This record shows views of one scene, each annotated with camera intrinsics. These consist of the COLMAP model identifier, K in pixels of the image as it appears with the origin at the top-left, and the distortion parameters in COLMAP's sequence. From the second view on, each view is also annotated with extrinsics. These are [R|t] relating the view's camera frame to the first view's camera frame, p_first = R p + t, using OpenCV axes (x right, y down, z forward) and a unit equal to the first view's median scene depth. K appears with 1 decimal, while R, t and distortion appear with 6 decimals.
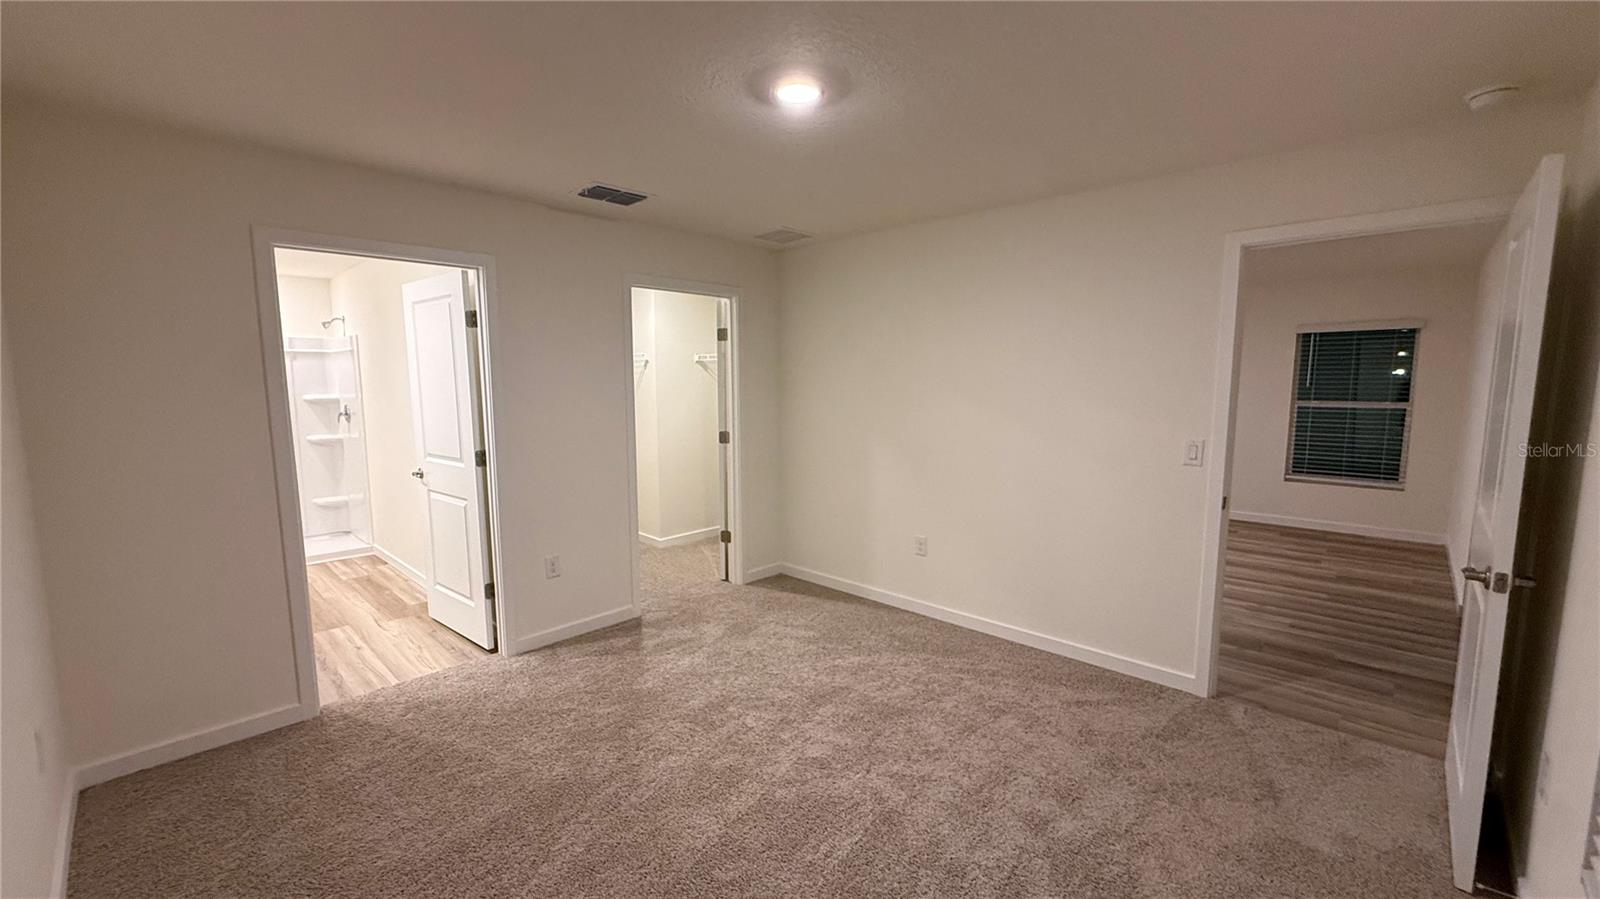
lens RADIAL K [[639.8, 0, 796.0], [0, 639.8, 452.4], [0, 0, 1]] dist [0.000449, -0.000260]
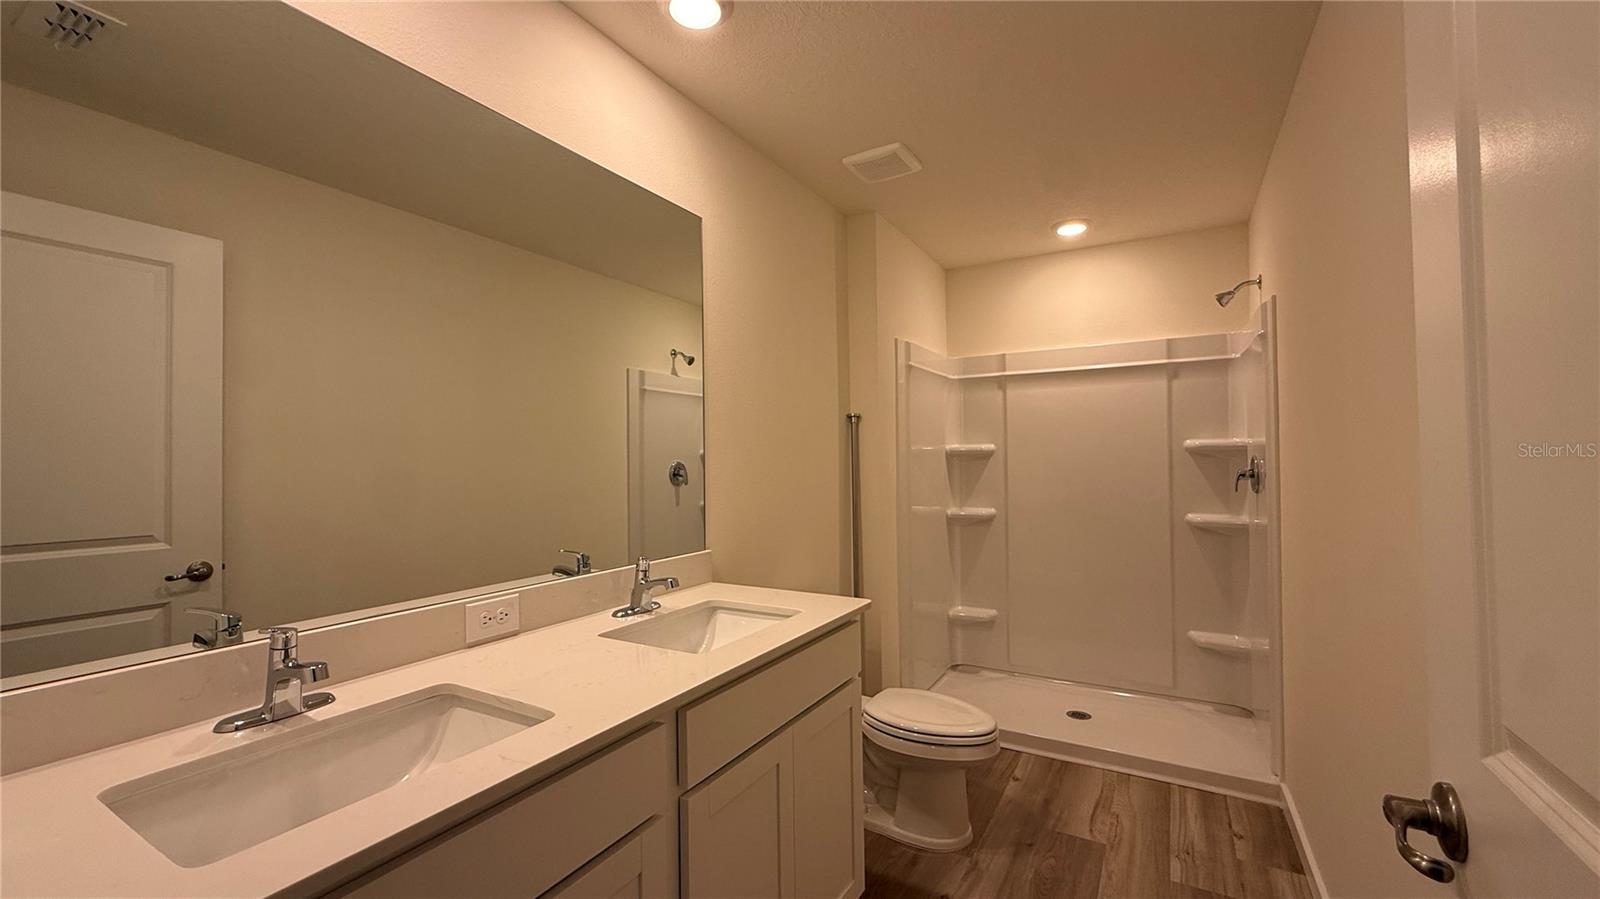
lens RADIAL K [[639.8, 0, 796.0], [0, 639.8, 452.4], [0, 0, 1]] dist [0.000449, -0.000260]
pose [[0.239710, -0.014663, -0.970734, -0.312882], [-0.105751, 0.993542, -0.041121, -0.020379], [0.965068, 0.112513, 0.236611, 0.546572]]
